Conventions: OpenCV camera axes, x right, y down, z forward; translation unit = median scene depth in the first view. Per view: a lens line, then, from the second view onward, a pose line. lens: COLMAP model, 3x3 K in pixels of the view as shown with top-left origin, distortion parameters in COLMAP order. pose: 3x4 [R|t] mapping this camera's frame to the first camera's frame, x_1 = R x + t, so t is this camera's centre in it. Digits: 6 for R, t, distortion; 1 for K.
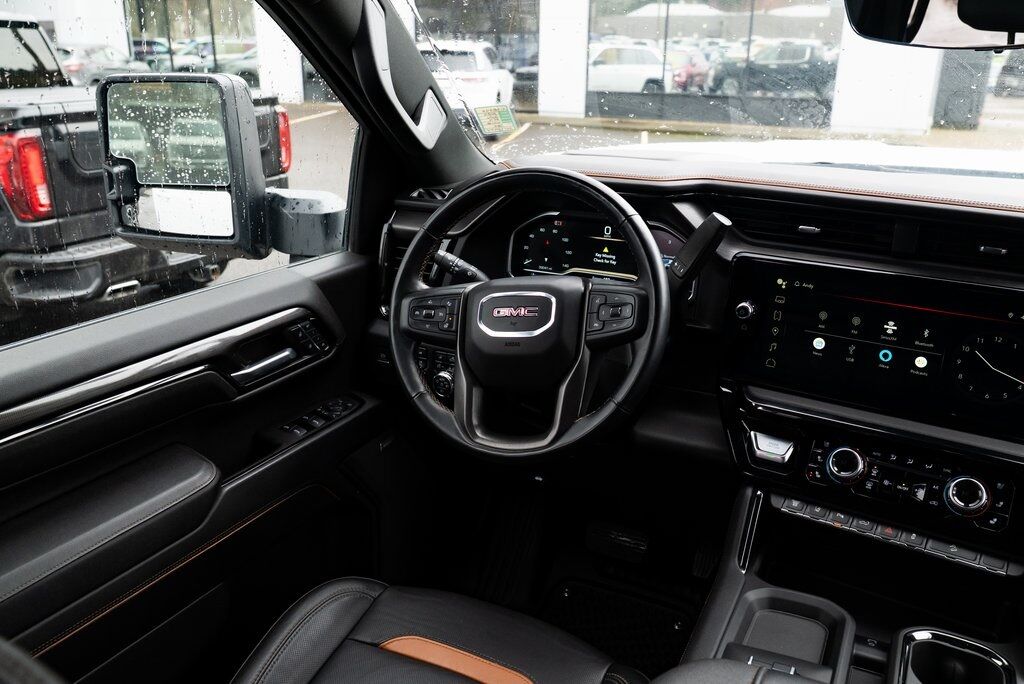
lens RADIAL K [[848.9, 0, 515.3], [0, 848.9, 338.1], [0, 0, 1]] dist [-0.017269, 0.024545]
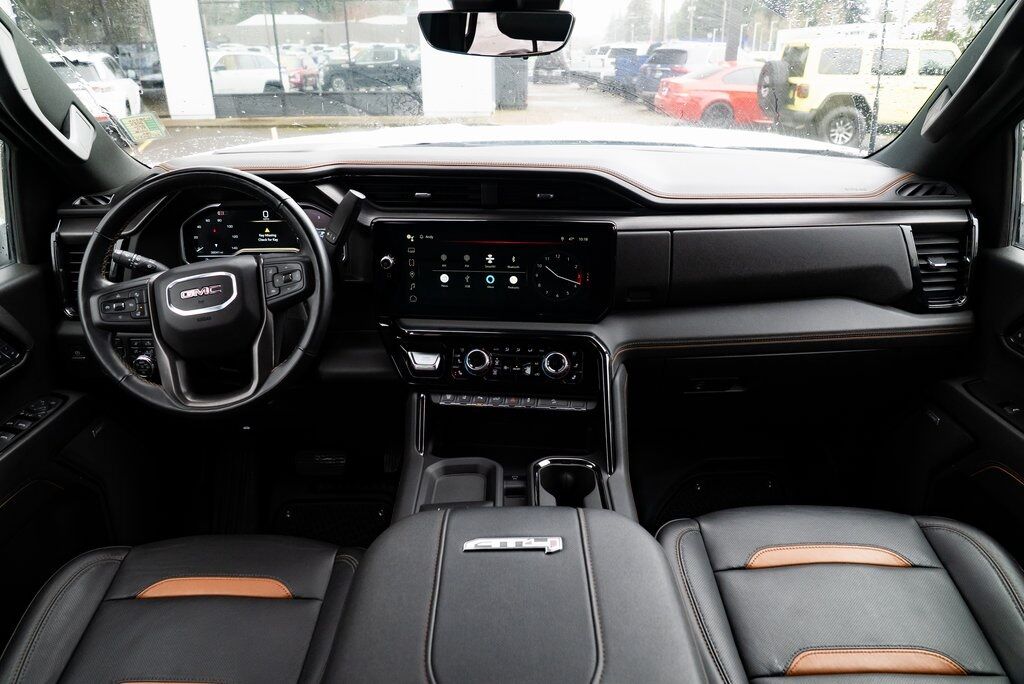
lens RADIAL K [[695.8, 0, 512.7], [0, 695.8, 345.3], [0, 0, 1]] dist [-0.037806, 0.022653]
pose [[0.891014, -0.193360, 0.410738, -0.021744], [0.163268, 0.980707, 0.107503, 0.009154], [-0.423600, -0.028727, 0.905394, -0.056373]]
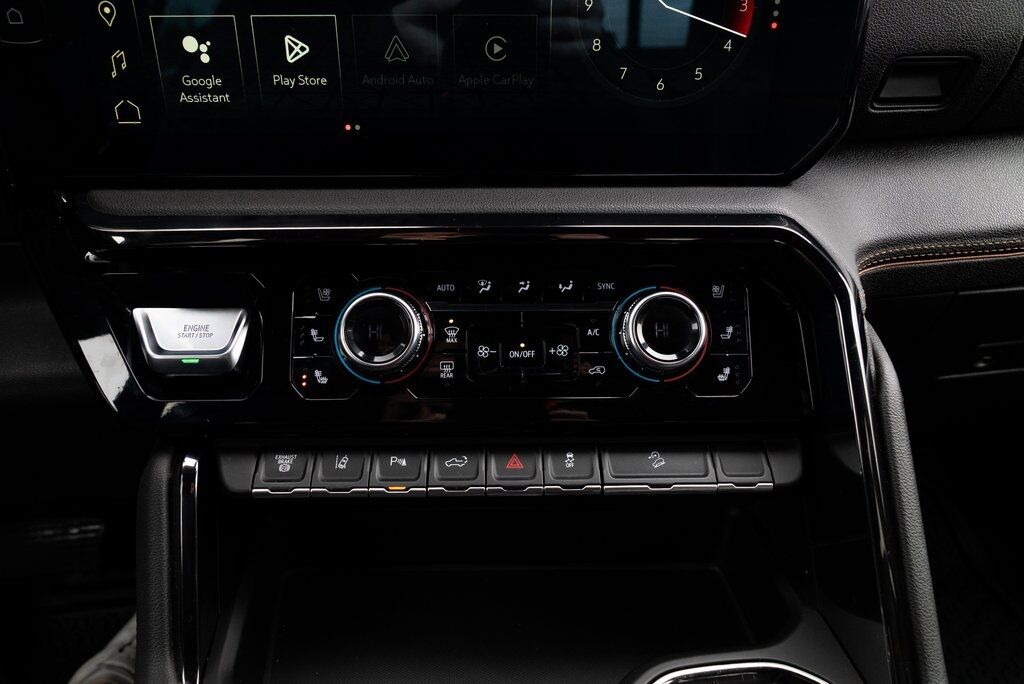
lens RADIAL K [[695.8, 0, 512.5], [0, 695.8, 340.2], [0, 0, 1]] dist [-0.037806, 0.022653]
pose [[0.817815, -0.282229, 0.501523, 0.262638], [0.183842, 0.953946, 0.237043, 0.082667], [-0.545326, -0.101657, 0.832037, 0.660975]]
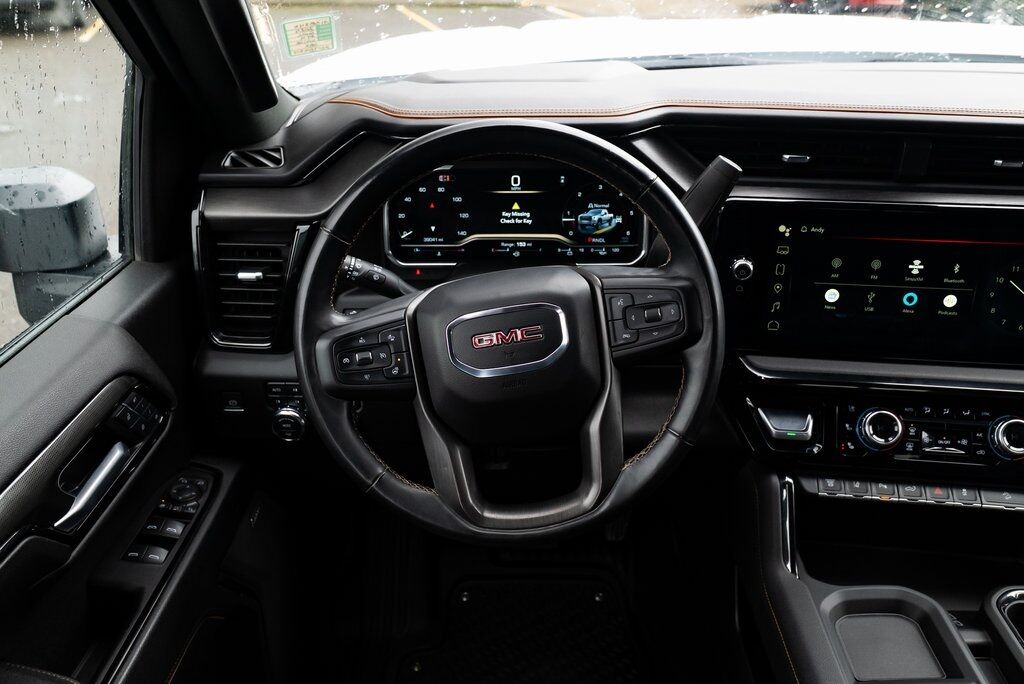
lens RADIAL K [[848.9, 0, 515.7], [0, 848.9, 344.6], [0, 0, 1]] dist [-0.017269, 0.024545]
pose [[0.901007, -0.213891, 0.377409, -0.247068], [0.155011, 0.971301, 0.180406, -0.142965], [-0.405165, -0.104045, 0.908304, 0.344636]]
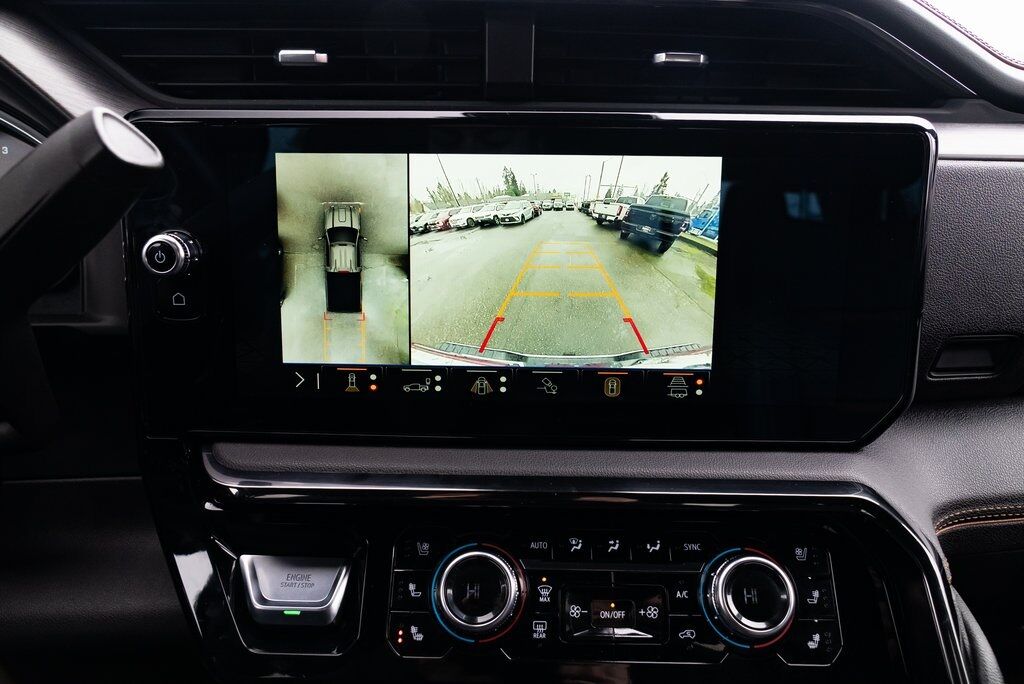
lens RADIAL K [[695.8, 0, 517.8], [0, 695.8, 339.1], [0, 0, 1]] dist [-0.037806, 0.022653]
pose [[0.840585, -0.131198, 0.525551, 0.234447], [0.168018, 0.985522, -0.022709, 0.039395], [-0.514963, 0.107391, 0.850459, 0.656315]]
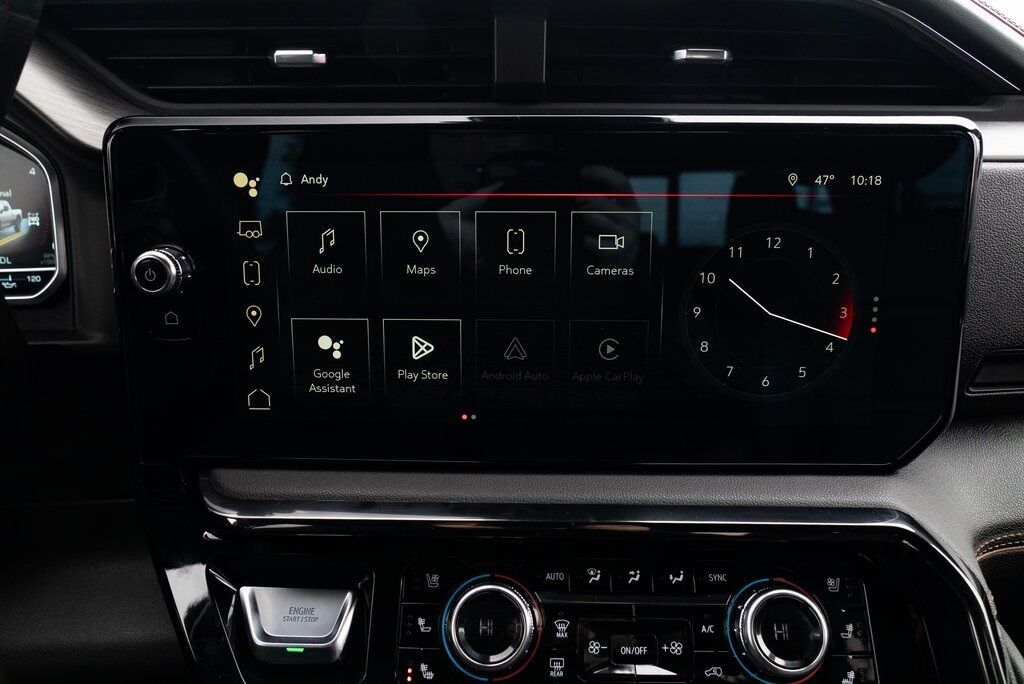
lens RADIAL K [[695.8, 0, 515.1], [0, 695.8, 340.8], [0, 0, 1]] dist [-0.037806, 0.022653]
pose [[0.844654, -0.145740, 0.515091, 0.243092], [0.174842, 0.984563, -0.008137, 0.025771], [-0.505954, 0.096933, 0.857097, 0.673756]]
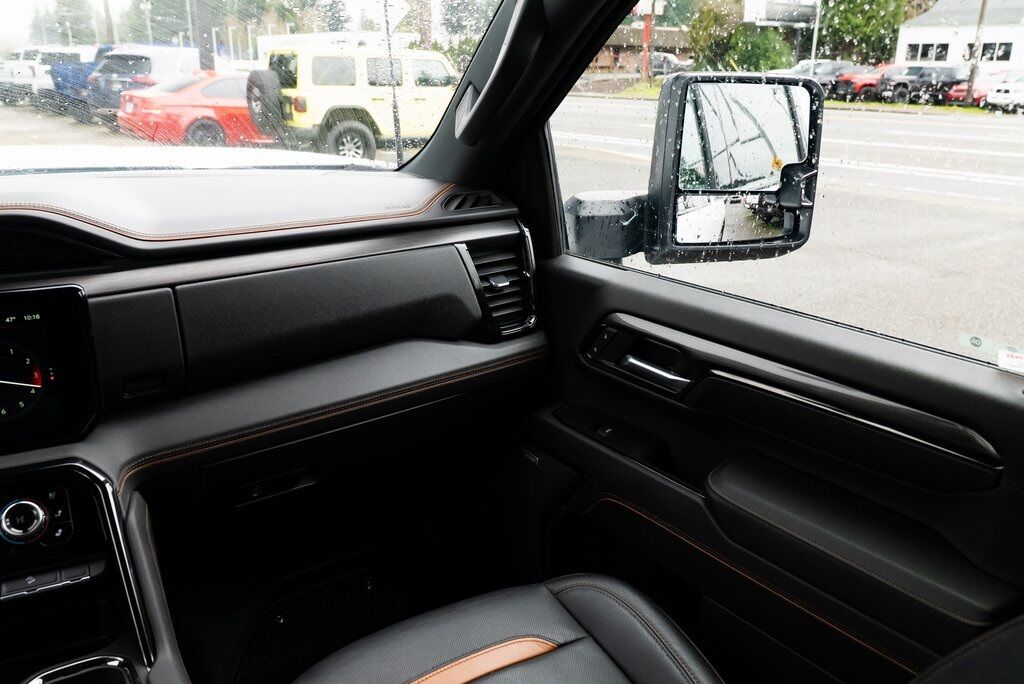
lens RADIAL K [[848.9, 0, 508.8], [0, 848.9, 345.6], [0, 0, 1]] dist [-0.017269, 0.024545]
pose [[0.470266, -0.283126, 0.835876, 0.060019], [0.278733, 0.946311, 0.163716, 0.002714], [-0.837351, 0.155997, 0.523935, 0.042841]]
